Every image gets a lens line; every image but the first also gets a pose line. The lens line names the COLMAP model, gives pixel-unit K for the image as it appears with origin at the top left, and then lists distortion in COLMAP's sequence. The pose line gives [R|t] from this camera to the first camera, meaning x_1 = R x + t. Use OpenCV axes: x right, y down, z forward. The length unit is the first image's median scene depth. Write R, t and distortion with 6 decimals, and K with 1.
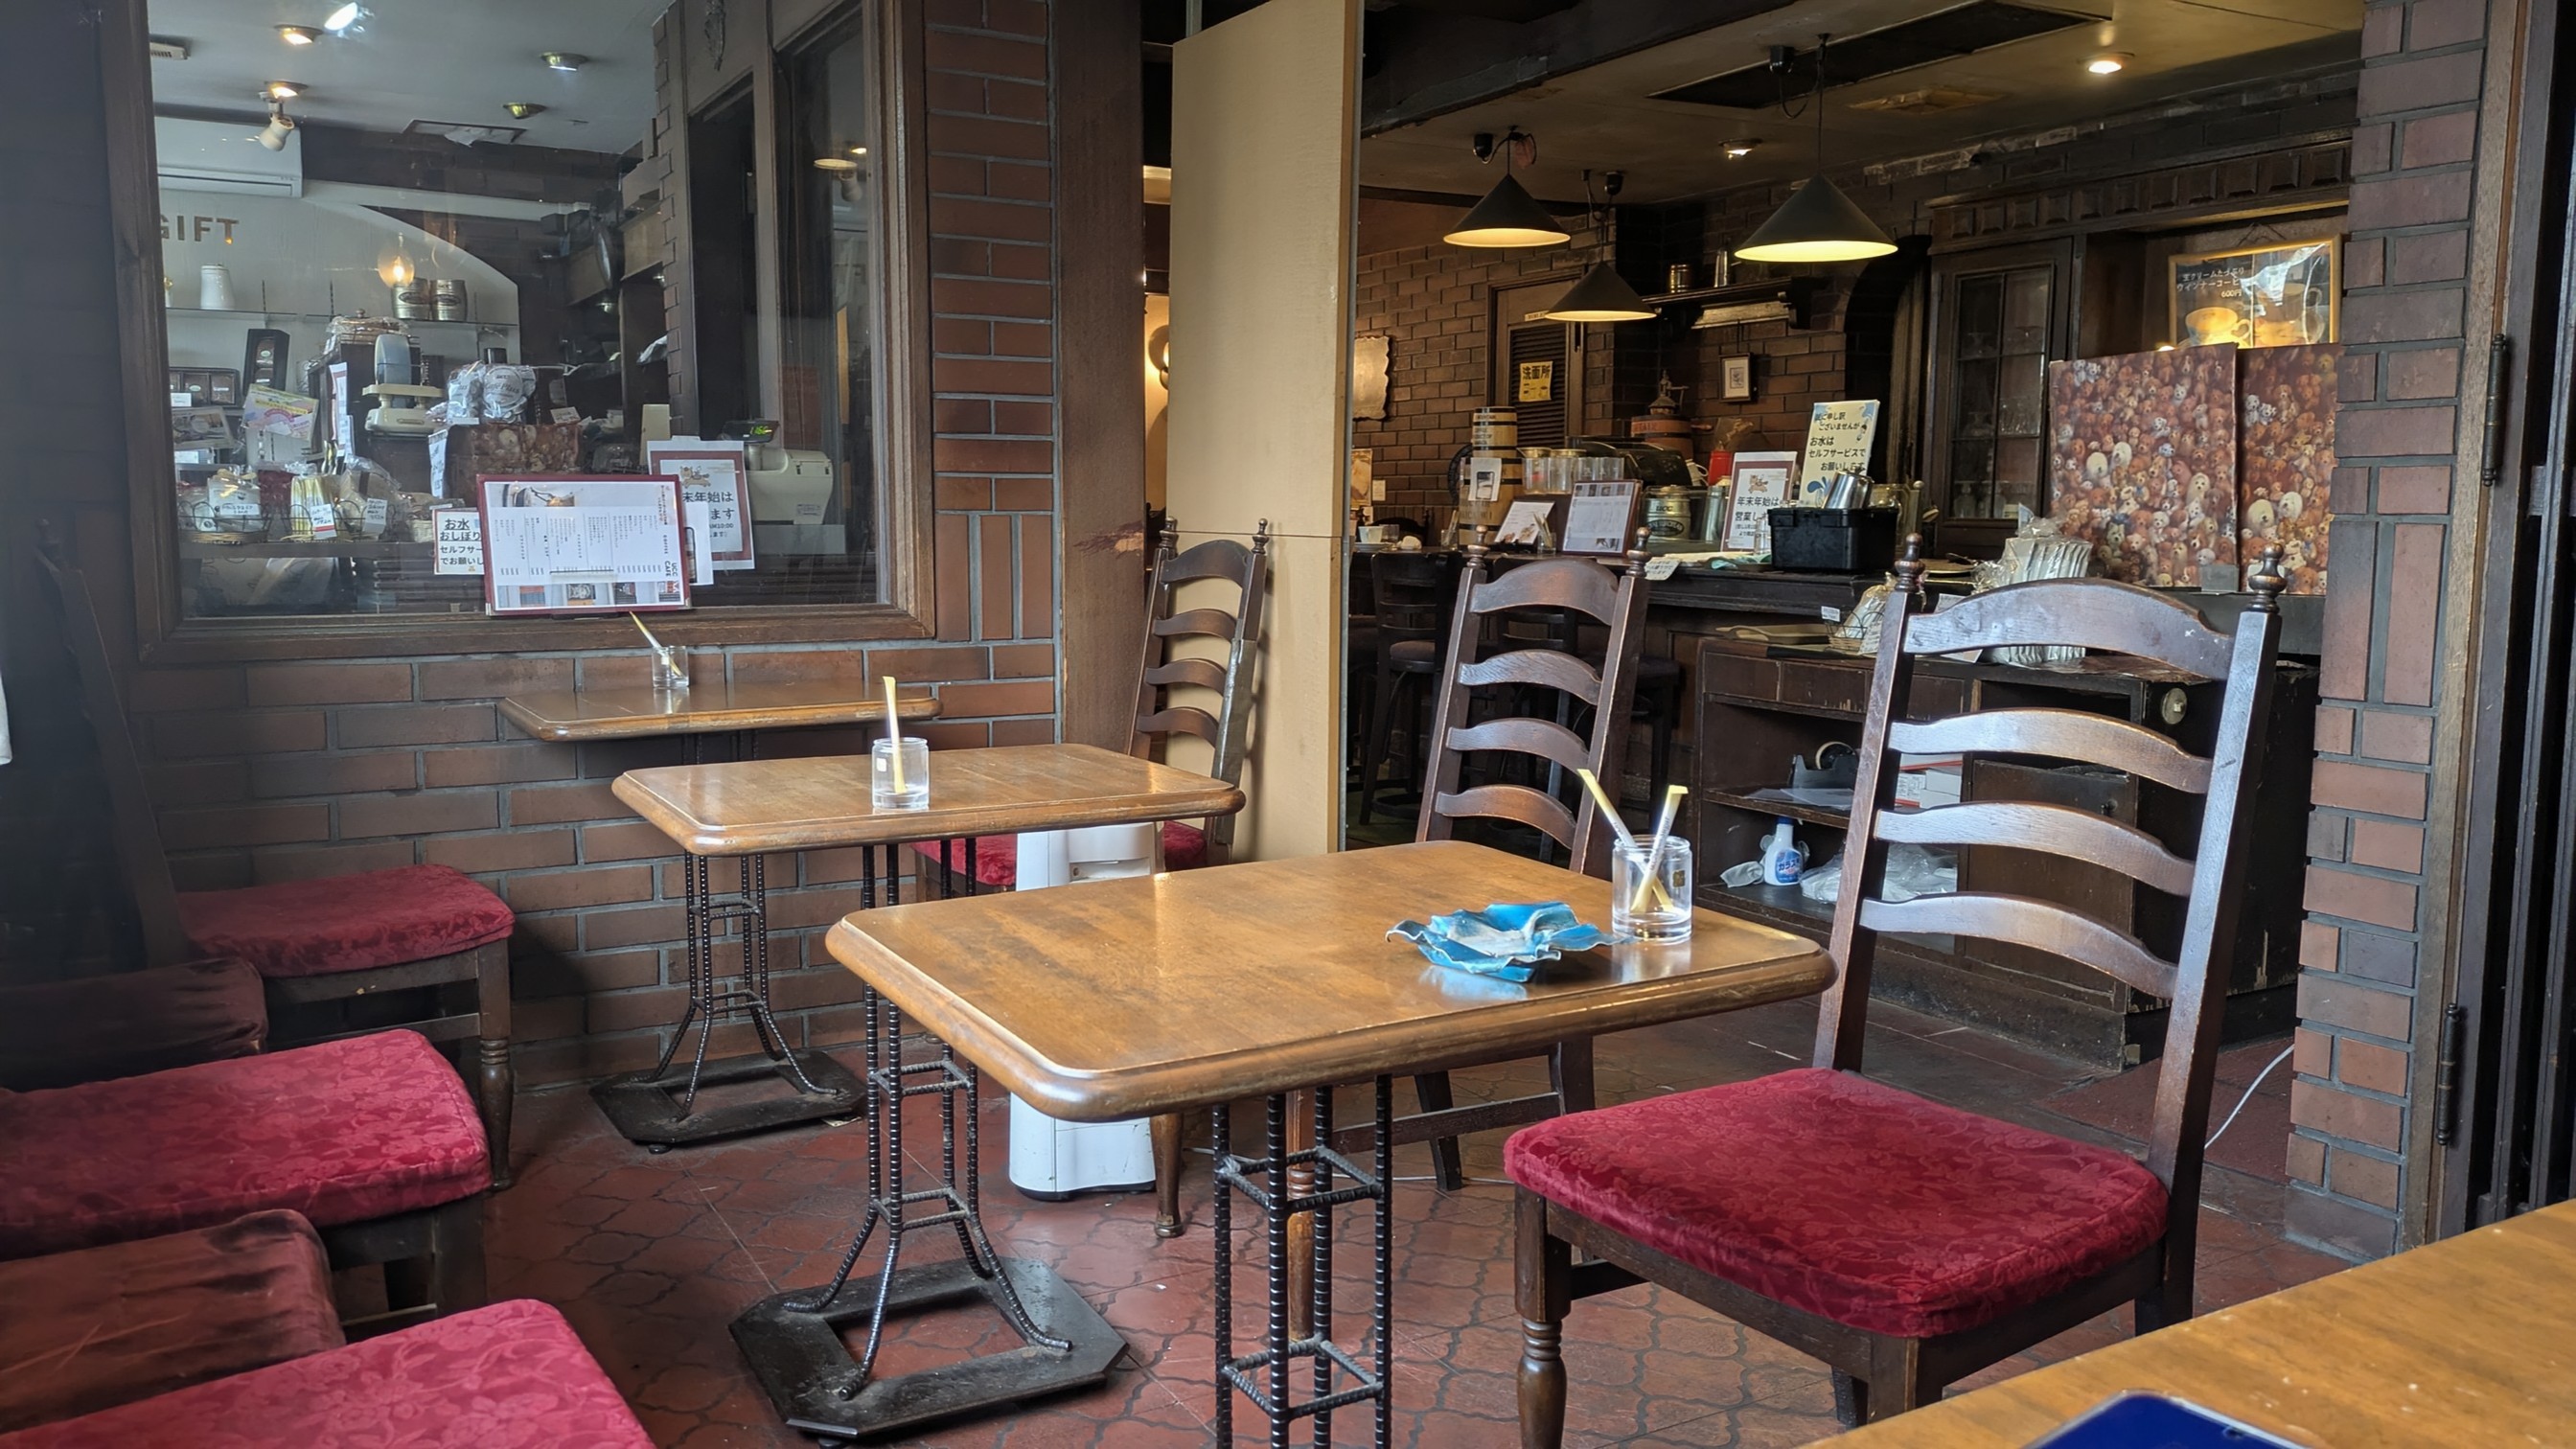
lens RADIAL K [[1930.4, 0, 1287.3], [0, 1930.4, 723.5], [0, 0, 1]] dist [0.010628, 0.000076]
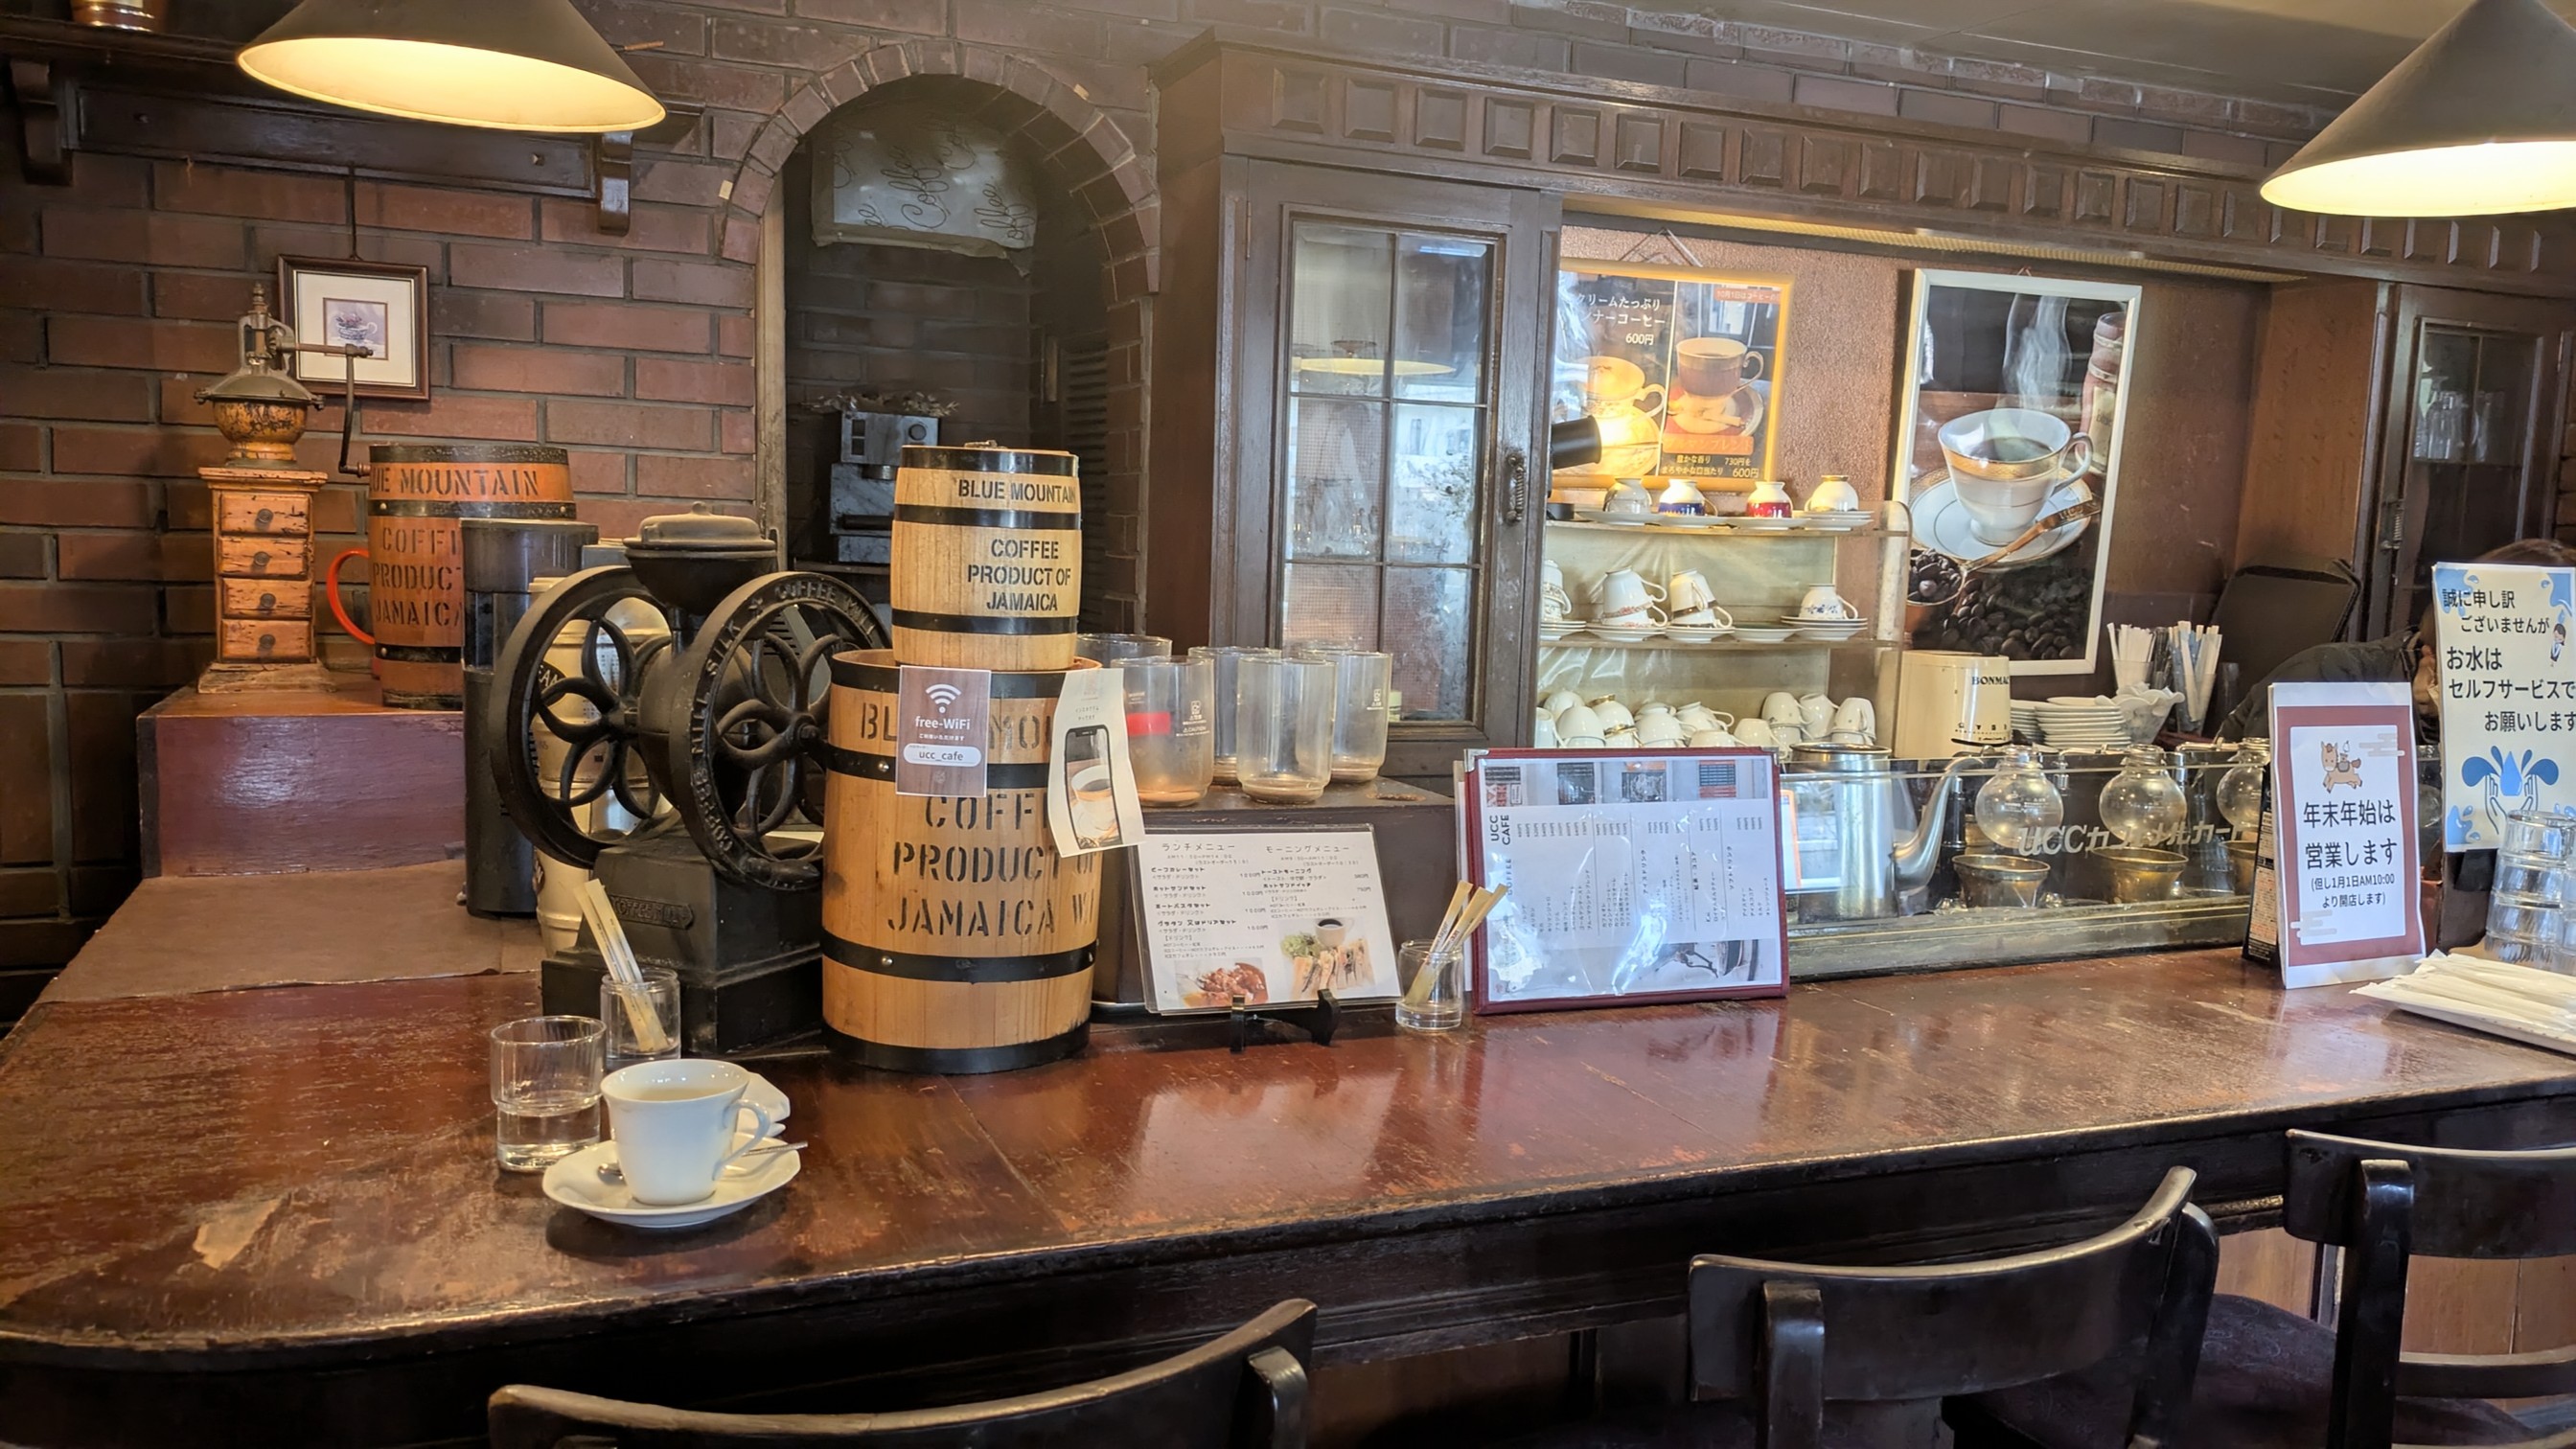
lens RADIAL K [[1930.4, 0, 1287.1], [0, 1930.4, 737.2], [0, 0, 1]] dist [0.010628, 0.000076]
pose [[0.125074, -0.104070, 0.986674, -0.153474], [0.081275, 0.992216, 0.094352, -0.180713], [-0.988813, 0.068391, 0.132559, 1.143691]]
